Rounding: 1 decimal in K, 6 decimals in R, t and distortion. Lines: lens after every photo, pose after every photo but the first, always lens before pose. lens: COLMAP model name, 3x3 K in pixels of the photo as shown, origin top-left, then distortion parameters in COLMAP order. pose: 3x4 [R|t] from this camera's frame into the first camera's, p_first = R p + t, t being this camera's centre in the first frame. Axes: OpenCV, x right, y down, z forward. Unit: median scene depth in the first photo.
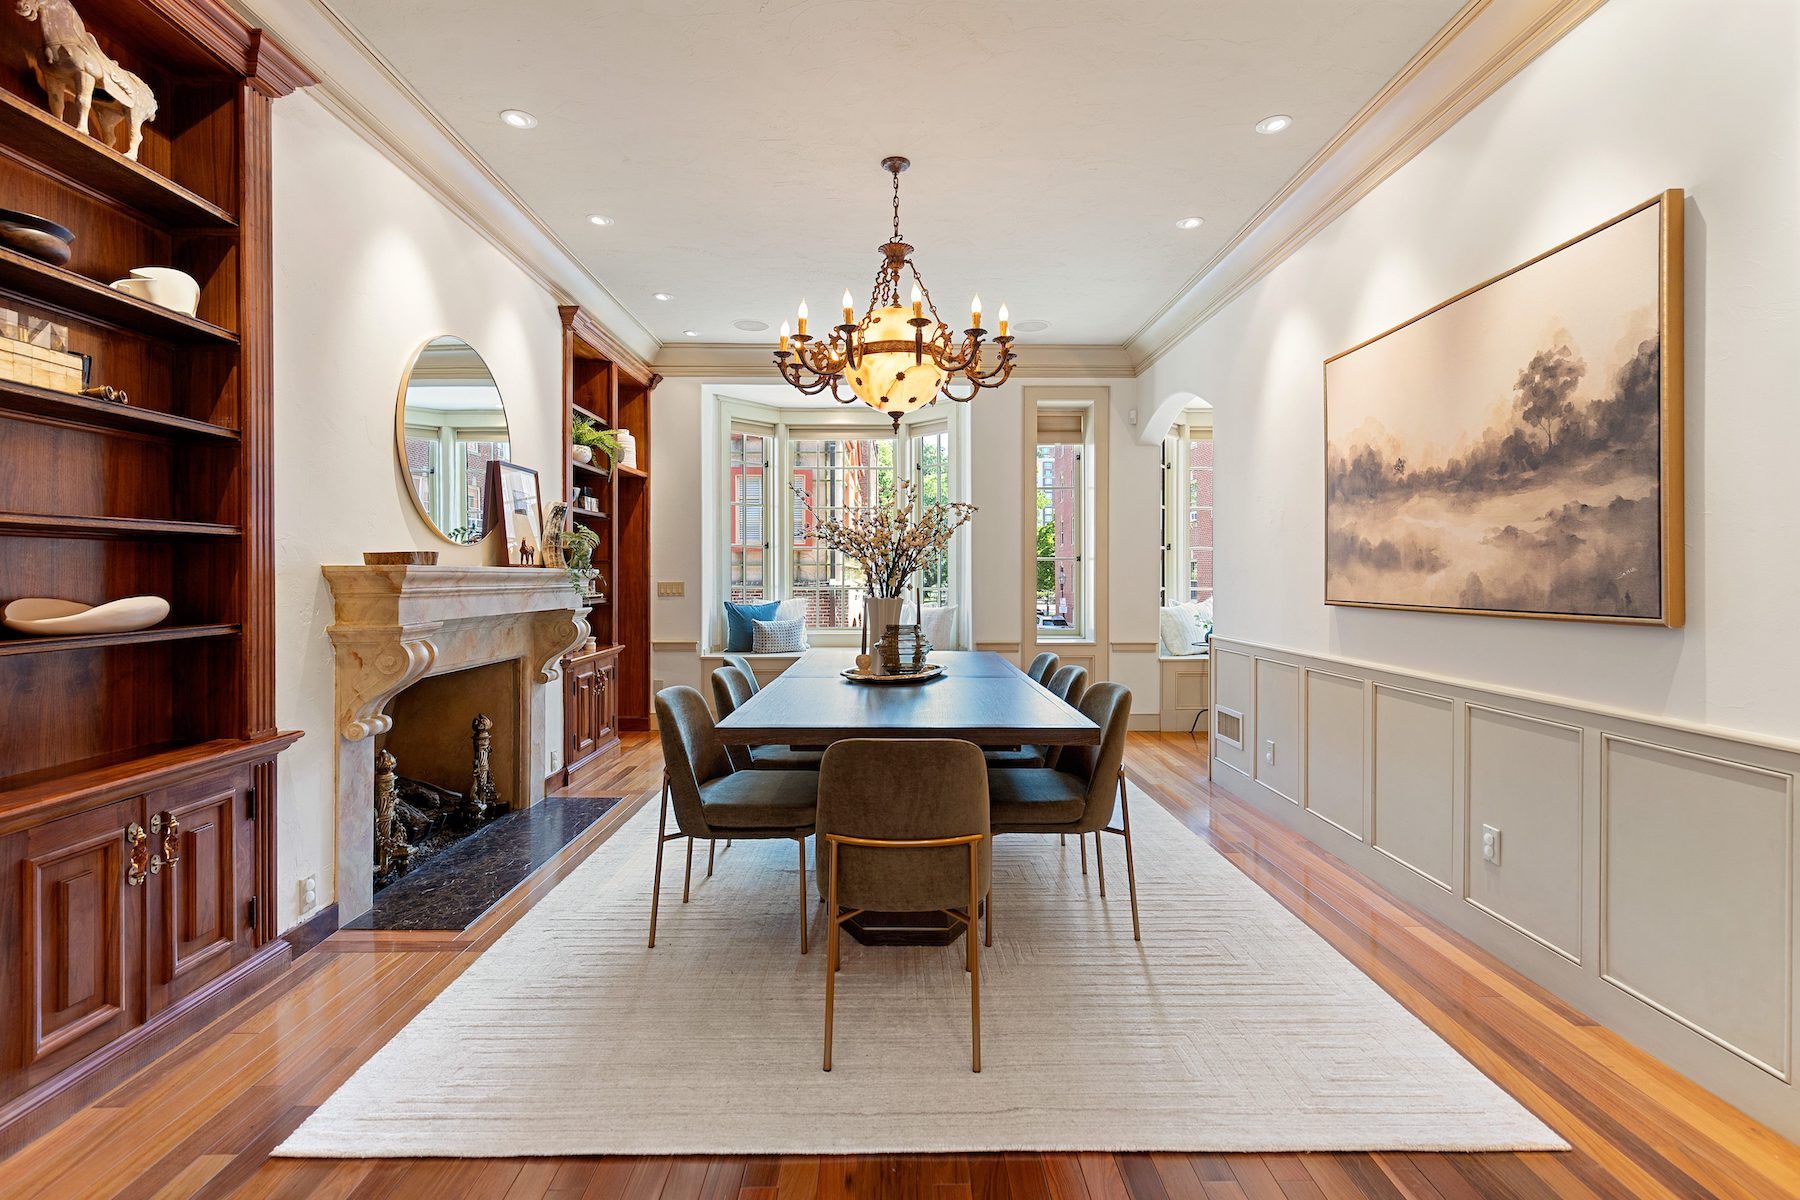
lens RADIAL K [[820.0, 0, 897.7], [0, 820.0, 586.5], [0, 0, 1]] dist [0.009675, -0.001037]
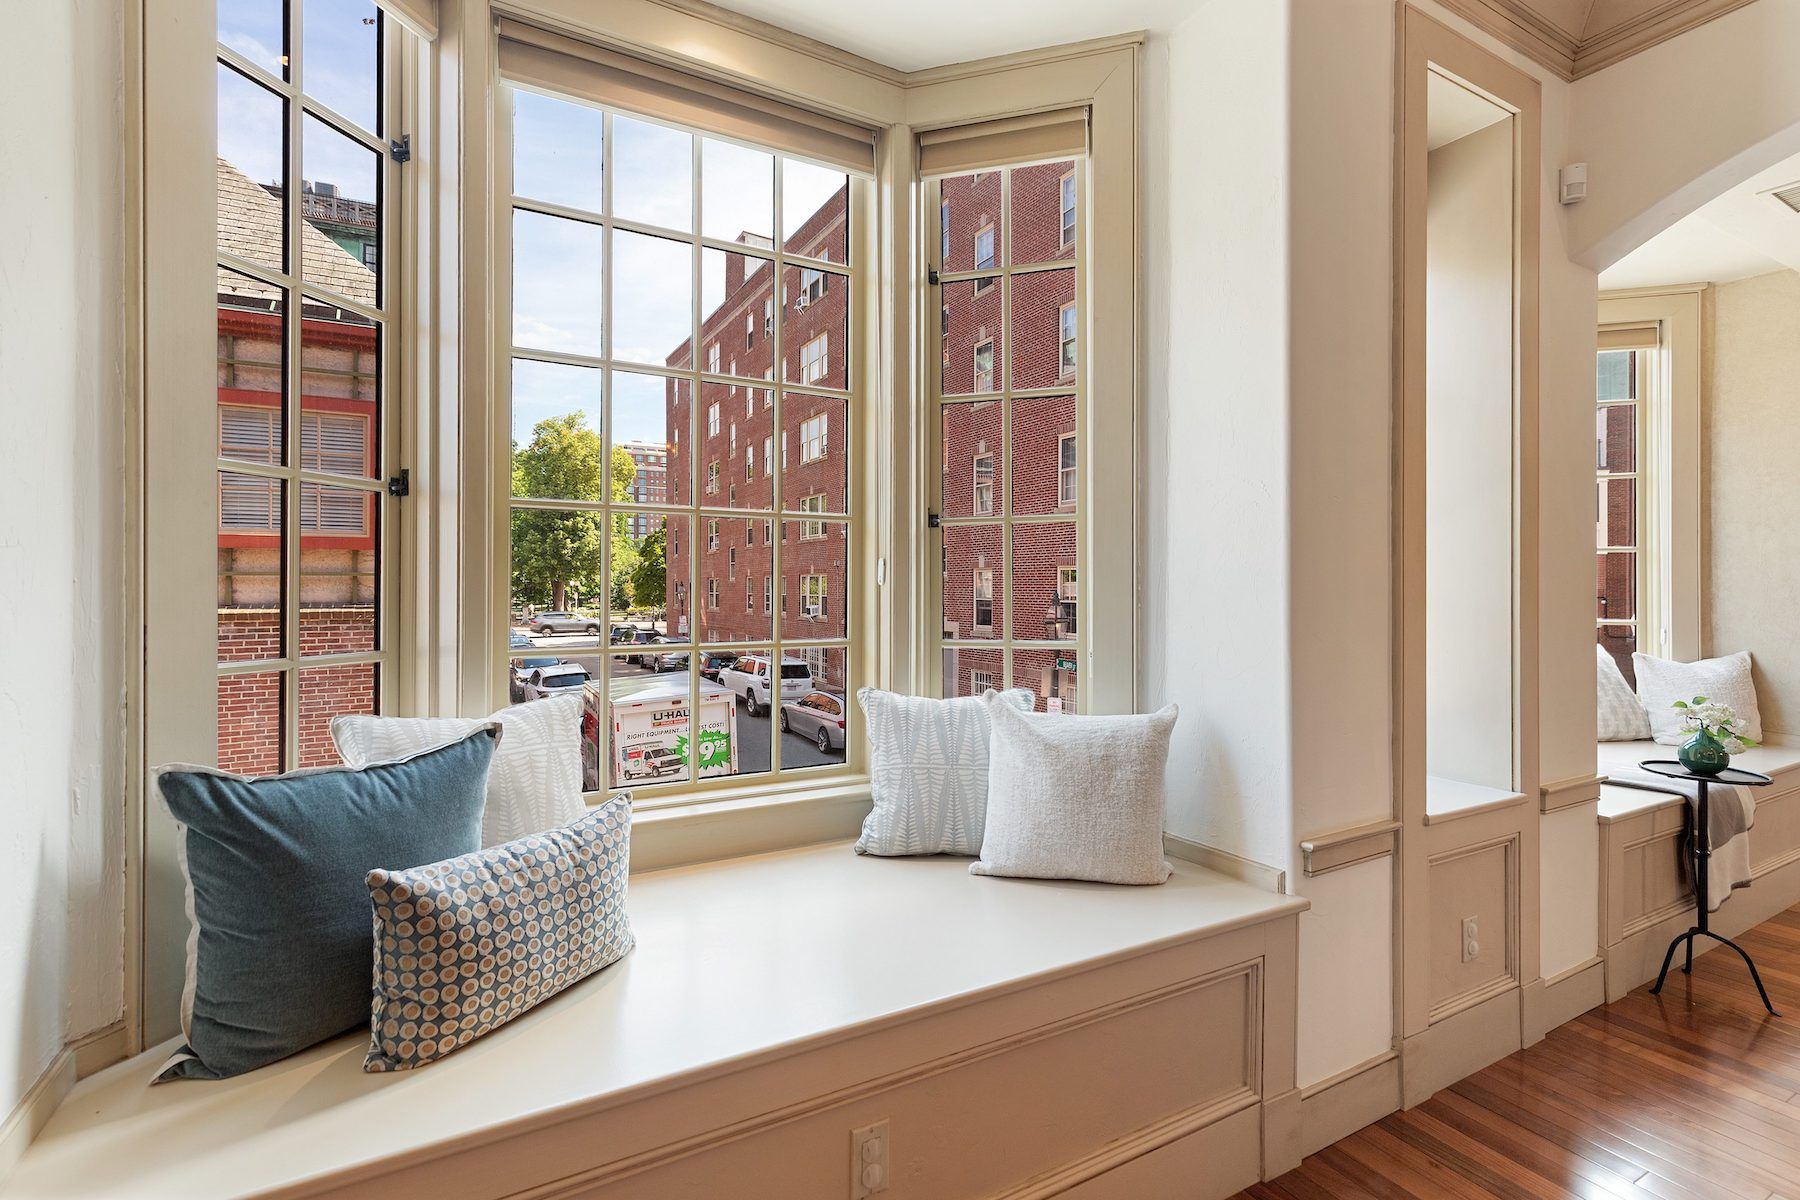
lens RADIAL K [[820.0, 0, 906.2], [0, 820.0, 591.6], [0, 0, 1]] dist [0.009675, -0.001037]
pose [[0.874753, -0.000815, 0.484568, -0.155629], [0.005504, 0.999951, -0.008254, -0.017565], [-0.484537, 0.009887, 0.874715, 0.756932]]
